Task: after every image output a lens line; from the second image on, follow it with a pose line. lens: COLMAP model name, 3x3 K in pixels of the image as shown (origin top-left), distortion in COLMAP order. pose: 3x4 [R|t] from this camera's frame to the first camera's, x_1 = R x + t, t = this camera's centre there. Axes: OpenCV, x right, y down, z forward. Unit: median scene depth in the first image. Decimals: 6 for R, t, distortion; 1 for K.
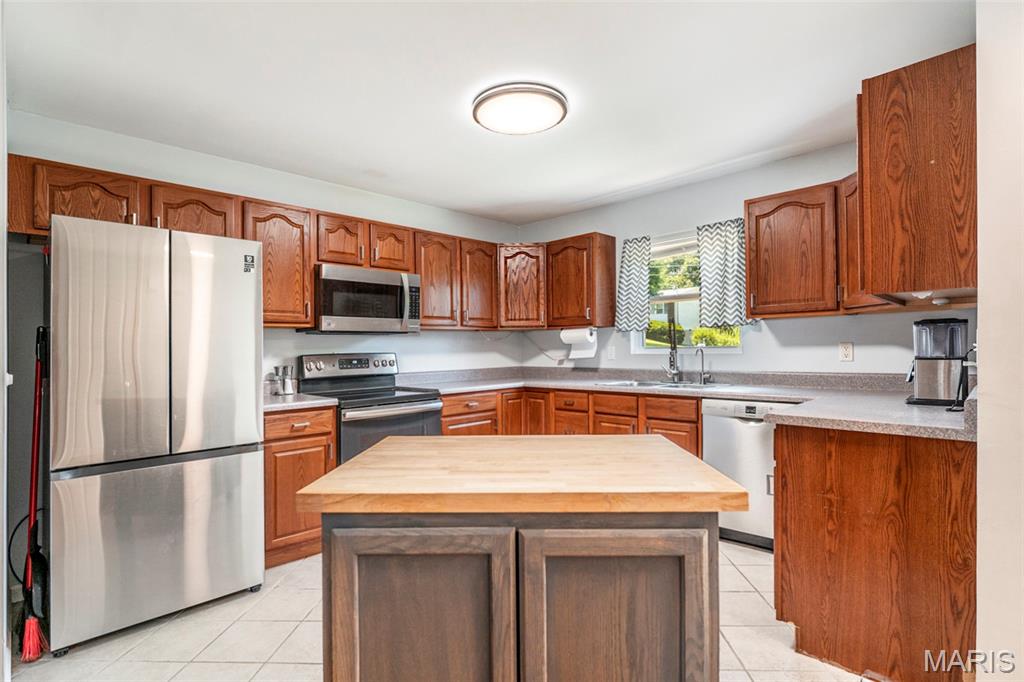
lens RADIAL K [[462.0, 0, 471.2], [0, 462.0, 360.7], [0, 0, 1]] dist [-0.000536, -0.000122]
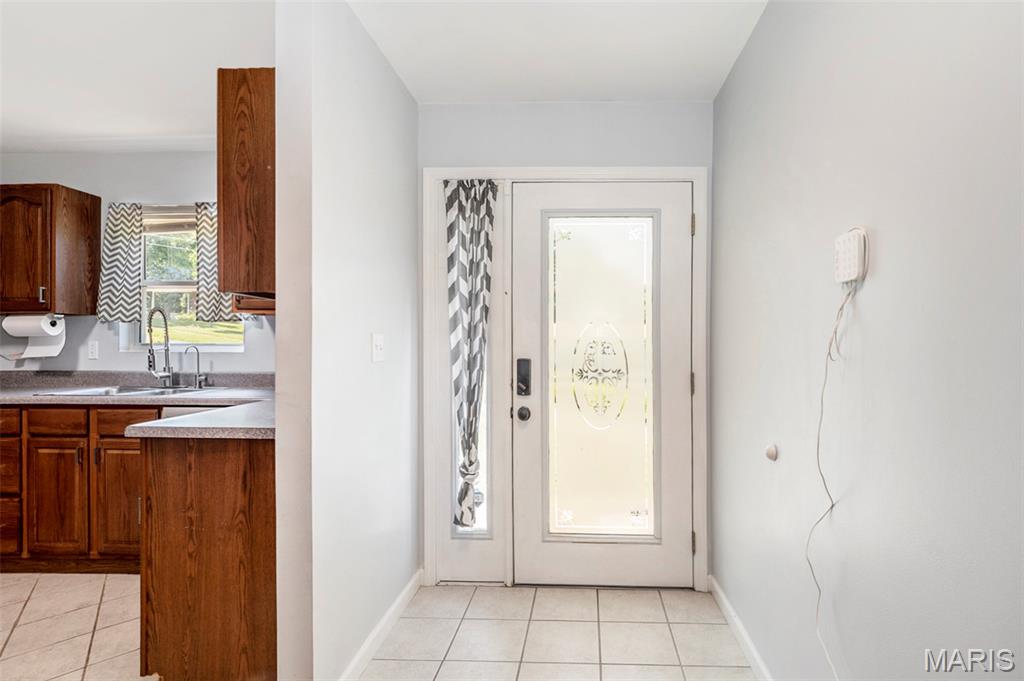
lens RADIAL K [[503.7, 0, 539.3], [0, 503.7, 332.9], [0, 0, 1]] dist [0.001245, 0.000389]
pose [[0.730304, 0.030903, 0.682423, 0.350605], [0.003493, 0.998794, -0.048967, -0.003187], [-0.683113, 0.038145, 0.729316, -0.107969]]
